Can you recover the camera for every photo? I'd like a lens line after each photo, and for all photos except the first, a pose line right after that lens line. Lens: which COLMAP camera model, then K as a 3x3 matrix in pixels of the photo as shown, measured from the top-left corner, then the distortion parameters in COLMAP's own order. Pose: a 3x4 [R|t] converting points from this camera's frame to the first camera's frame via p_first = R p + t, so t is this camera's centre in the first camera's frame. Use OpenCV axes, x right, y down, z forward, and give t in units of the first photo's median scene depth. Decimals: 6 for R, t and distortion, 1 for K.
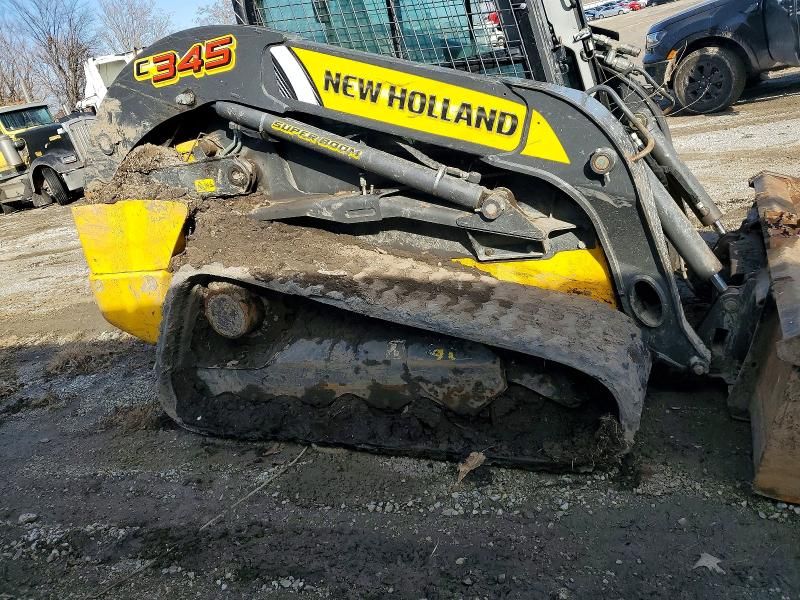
lens RADIAL K [[628.2, 0, 398.5], [0, 628.2, 297.5], [0, 0, 1]] dist [0.030444, -0.004341]
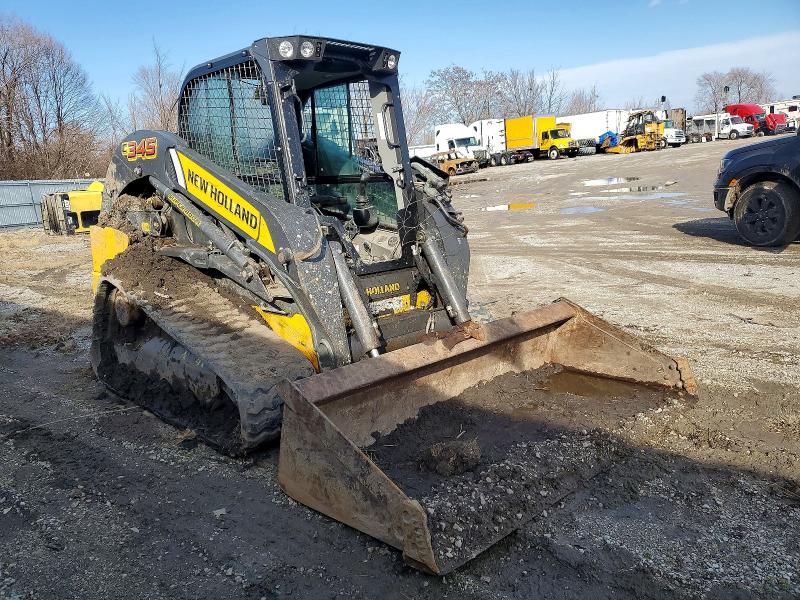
lens RADIAL K [[628.2, 0, 398.5], [0, 628.2, 297.5], [0, 0, 1]] dist [0.030444, -0.004341]
pose [[0.929043, 0.207295, -0.306443, 0.915519], [-0.233843, 0.970873, -0.052191, -0.089370], [0.286698, 0.120147, 0.950457, -0.301457]]
